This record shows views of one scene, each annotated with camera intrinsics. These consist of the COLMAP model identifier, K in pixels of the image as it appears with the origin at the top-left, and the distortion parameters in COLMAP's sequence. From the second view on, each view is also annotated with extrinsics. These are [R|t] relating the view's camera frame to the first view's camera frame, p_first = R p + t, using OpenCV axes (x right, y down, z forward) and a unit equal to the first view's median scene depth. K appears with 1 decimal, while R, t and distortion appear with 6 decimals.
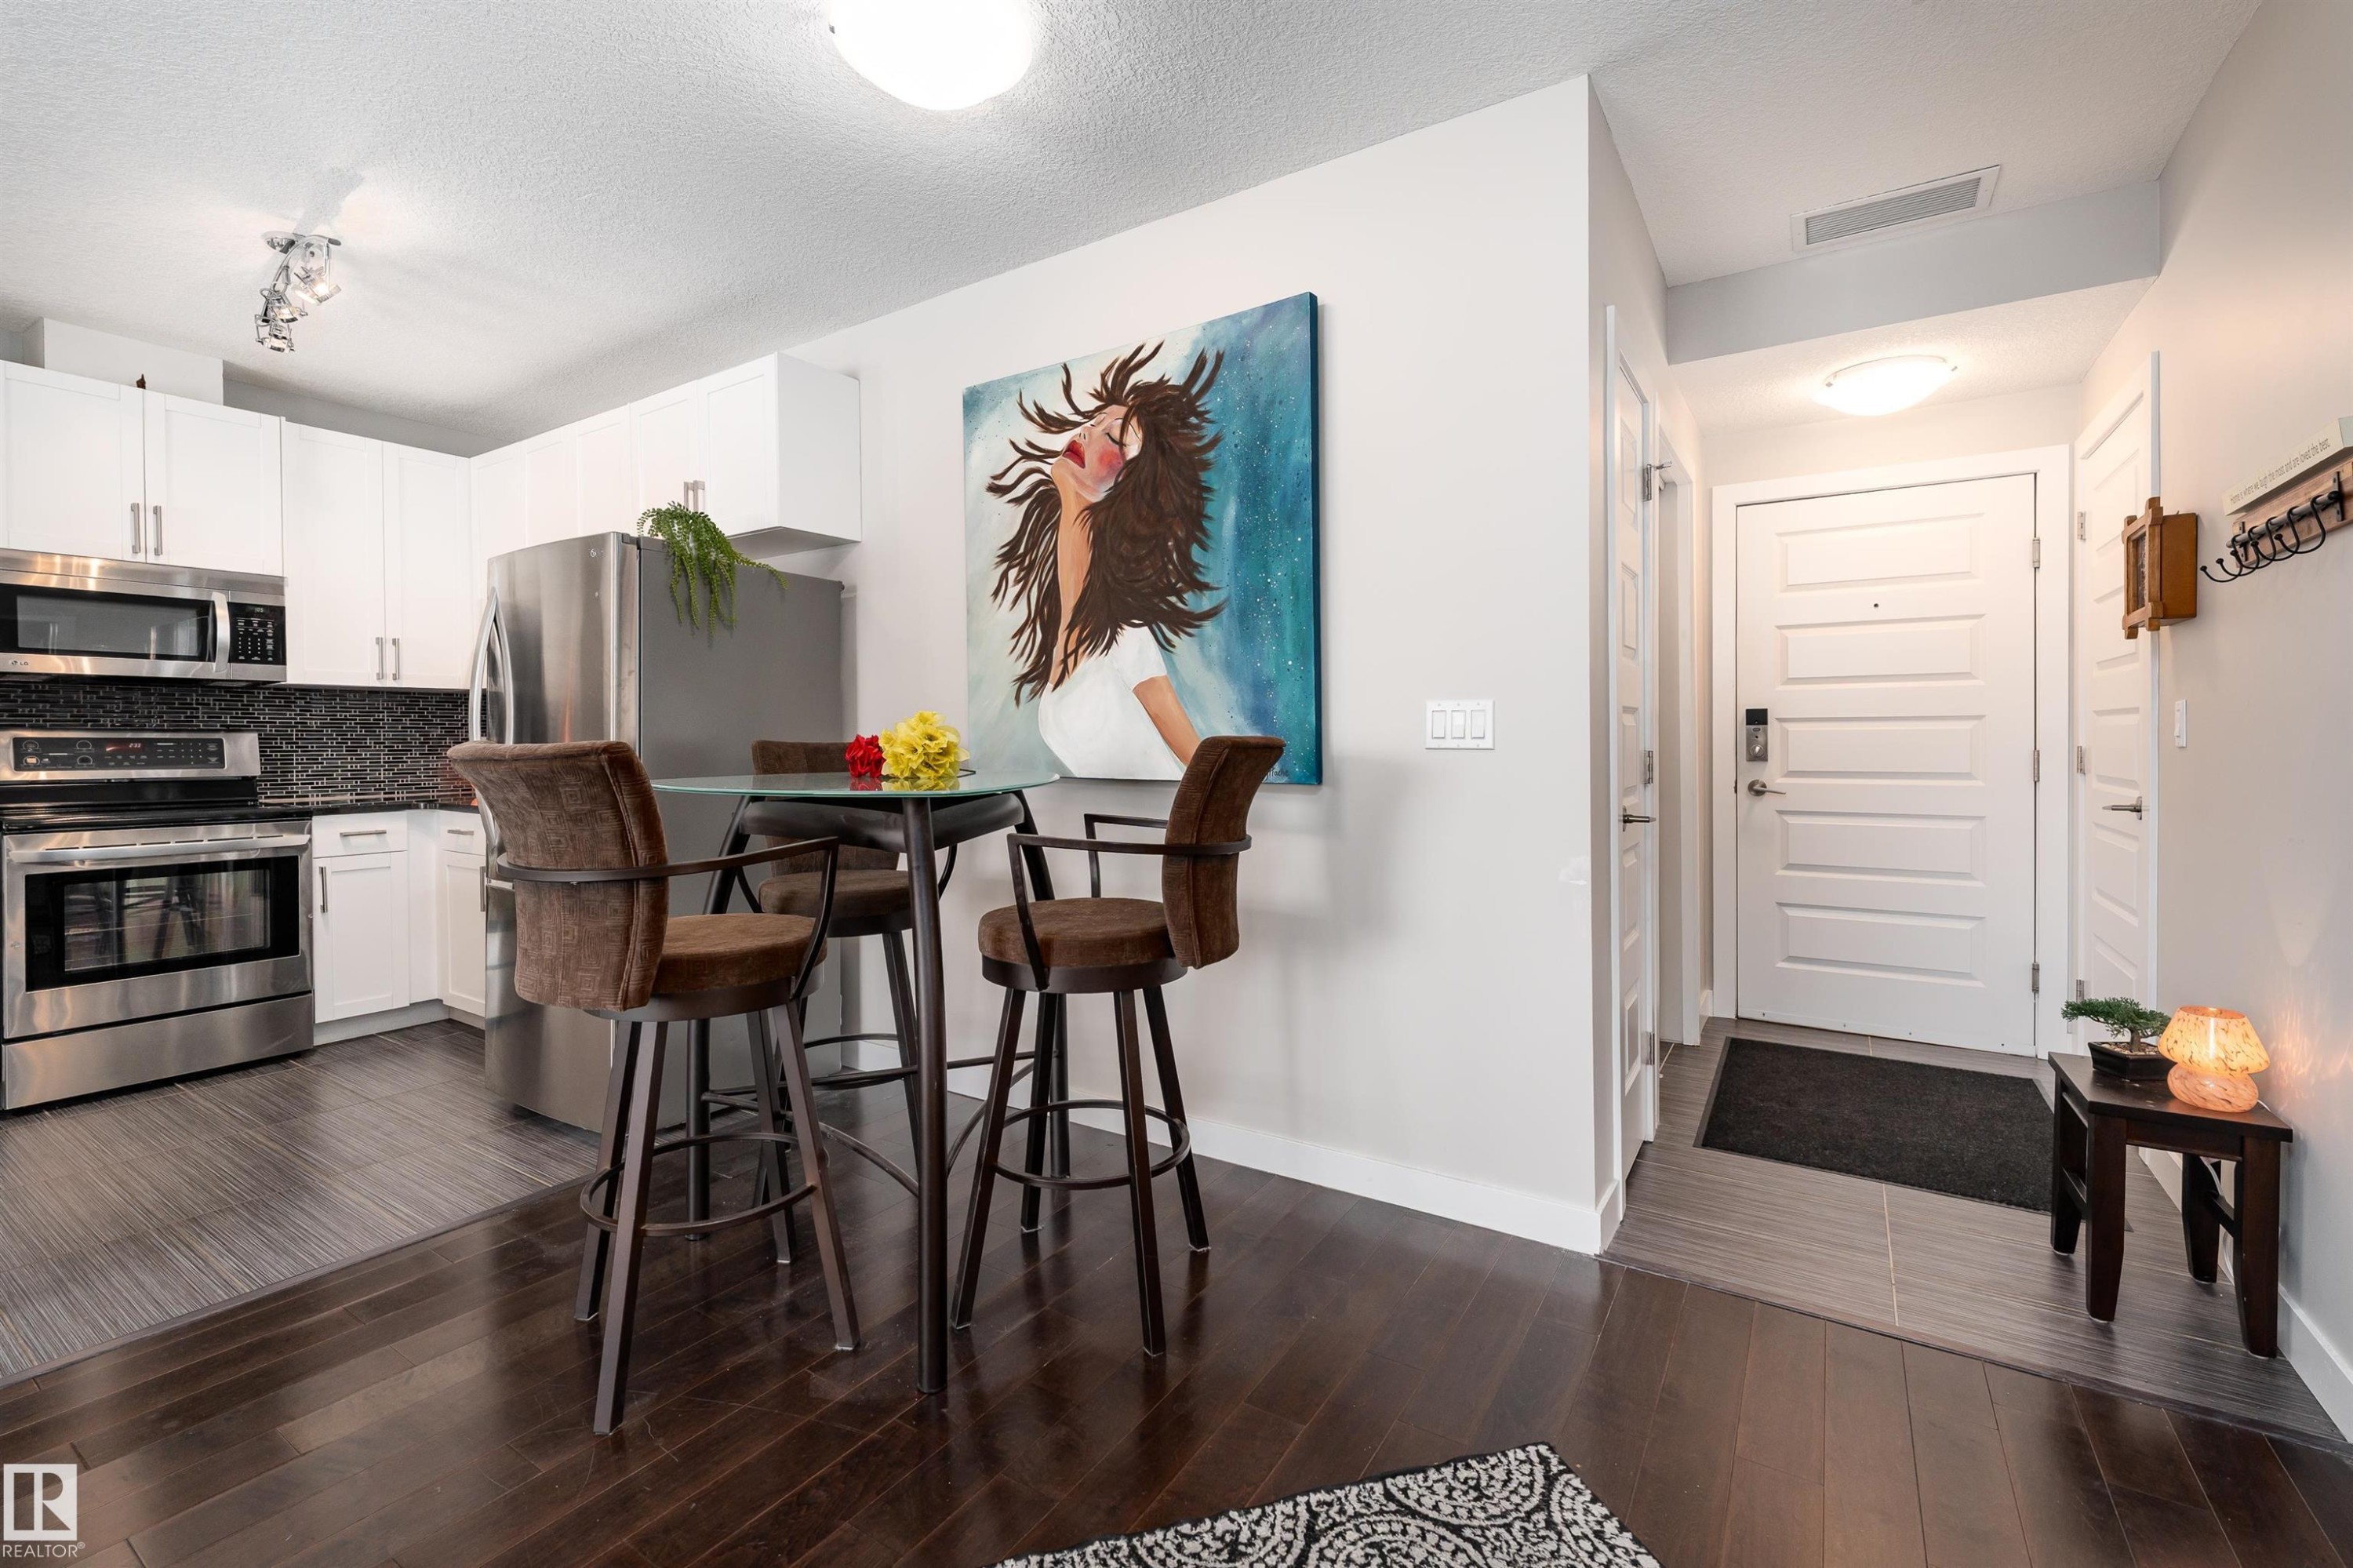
lens RADIAL K [[1004.7, 0, 1160.5], [0, 1004.7, 756.1], [0, 0, 1]] dist [-0.001196, 0.000960]
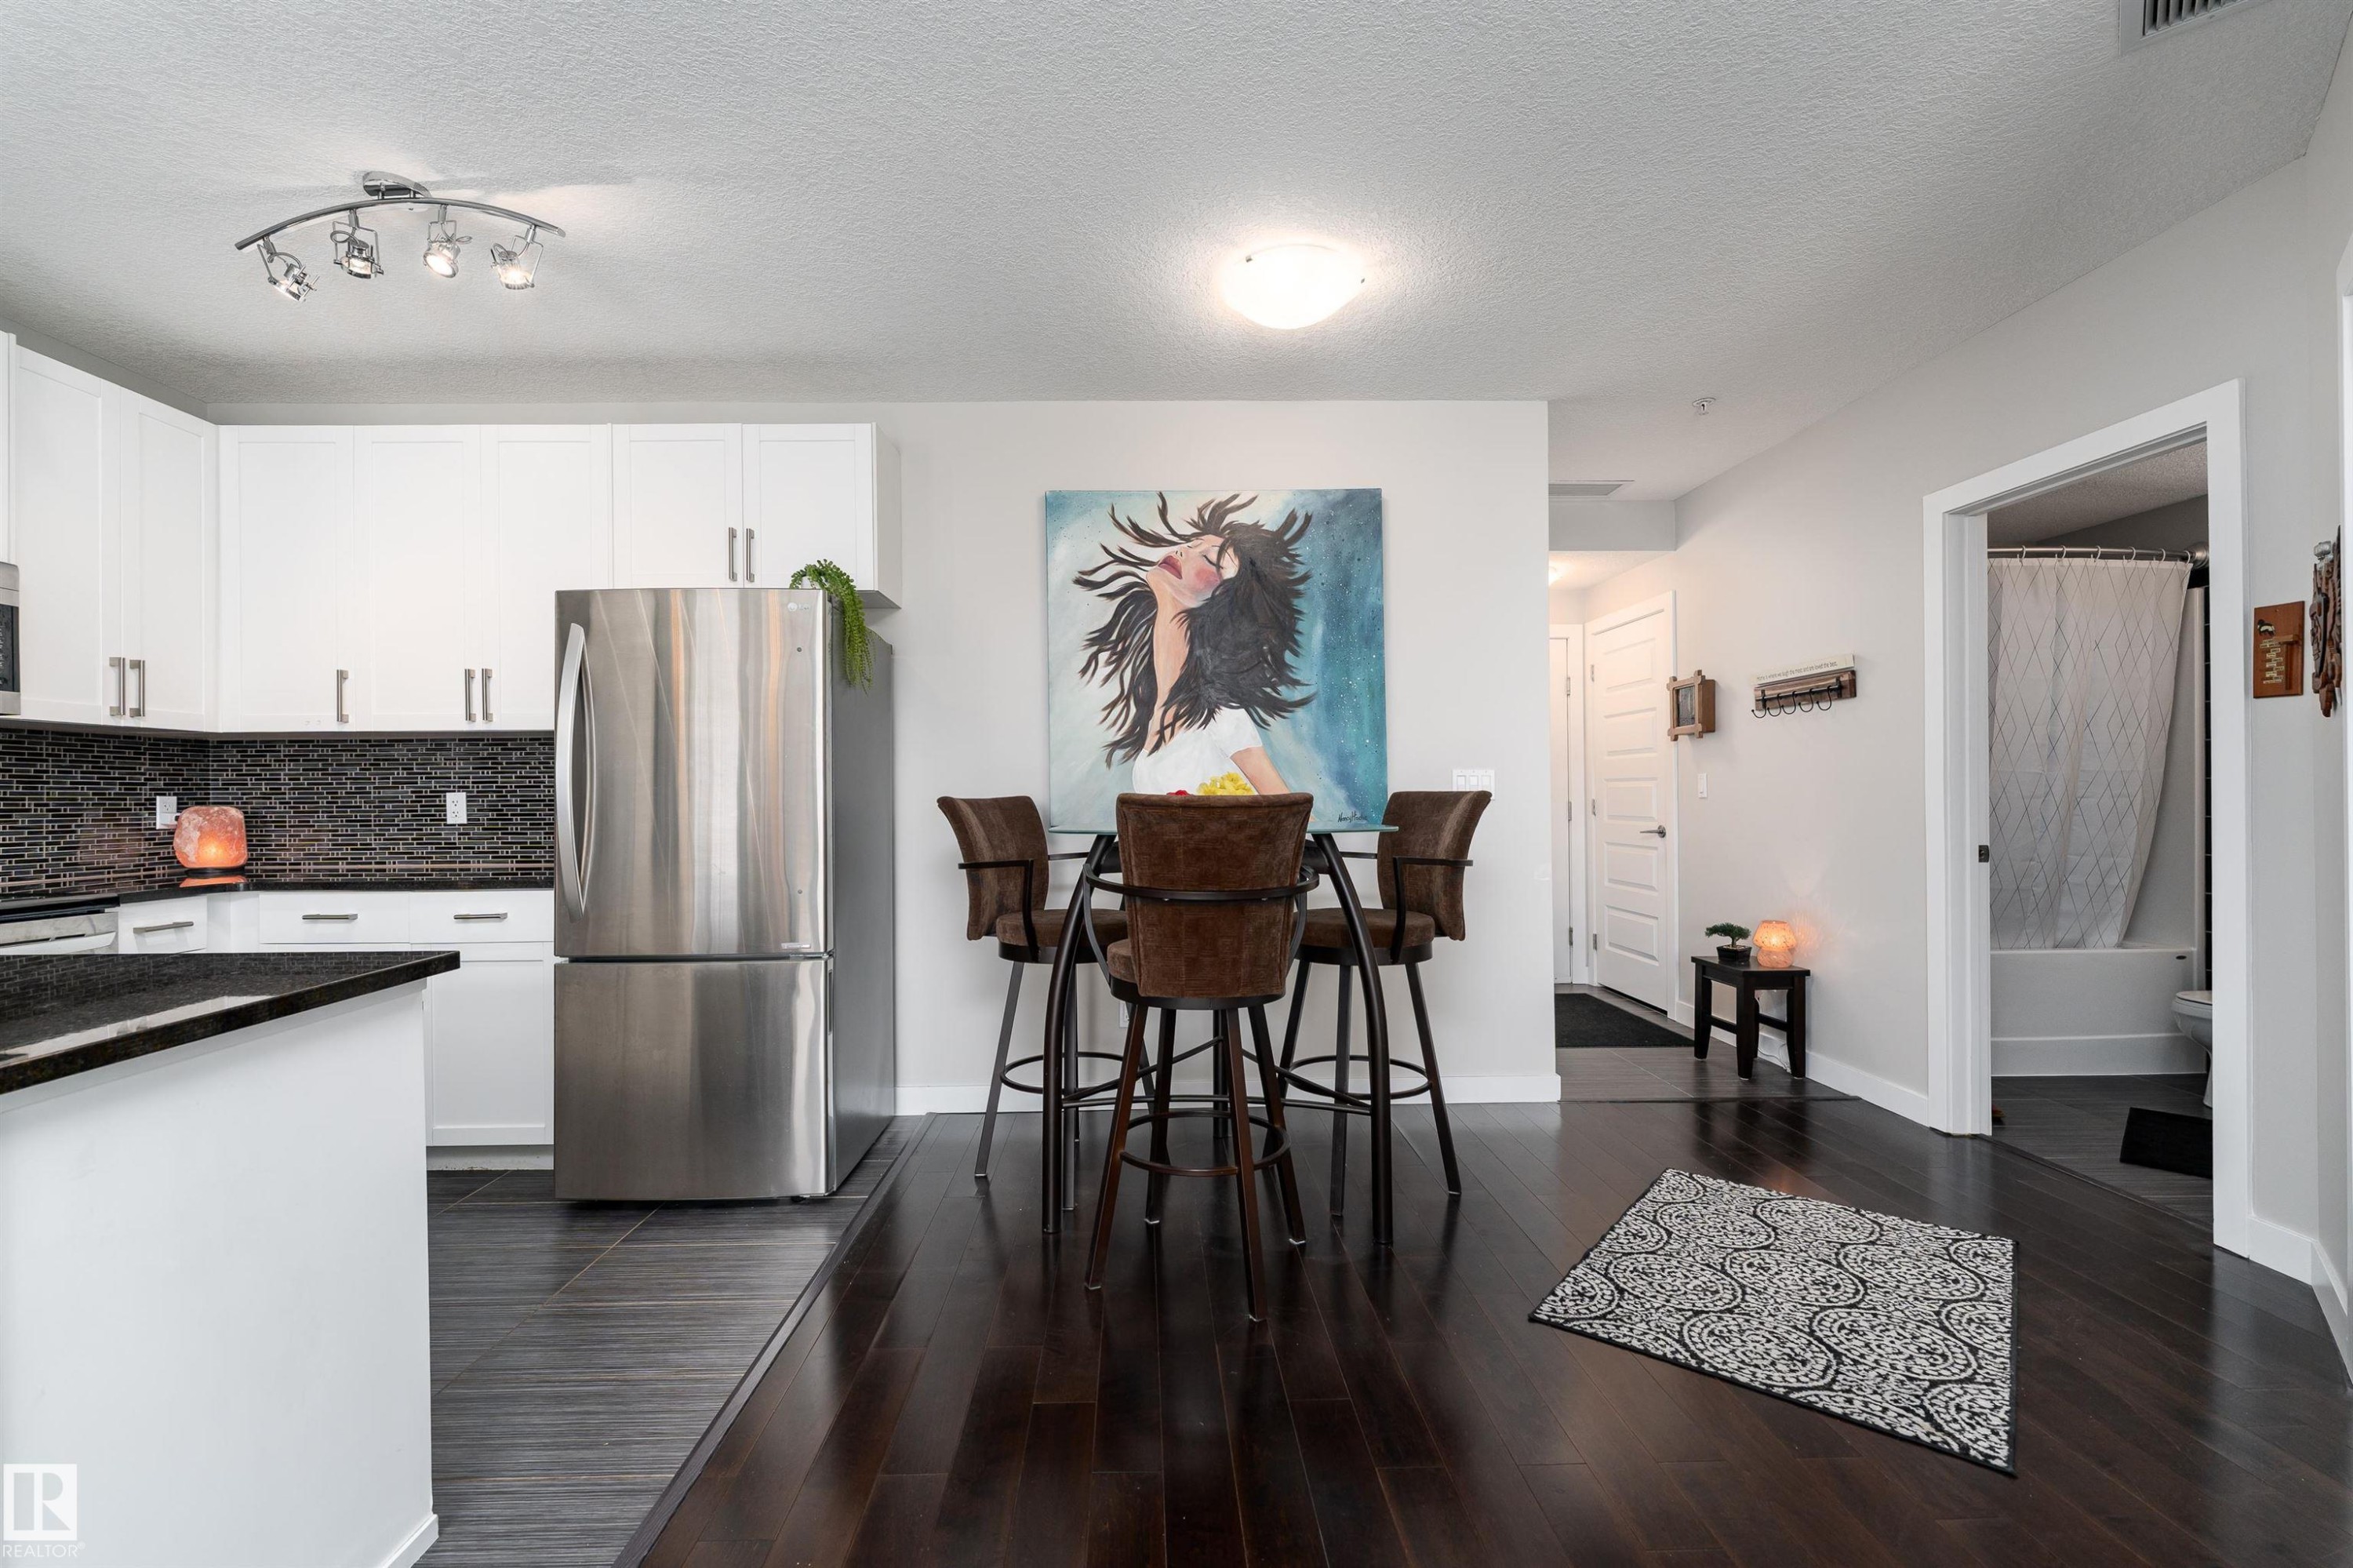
lens RADIAL K [[1004.7, 0, 1158.5], [0, 1004.7, 796.2], [0, 0, 1]] dist [-0.001196, 0.000960]
pose [[0.828216, -0.001644, 0.560406, -0.833726], [0.014027, 0.999743, -0.017797, 0.006719], [-0.560233, 0.022601, 0.828027, -0.018642]]
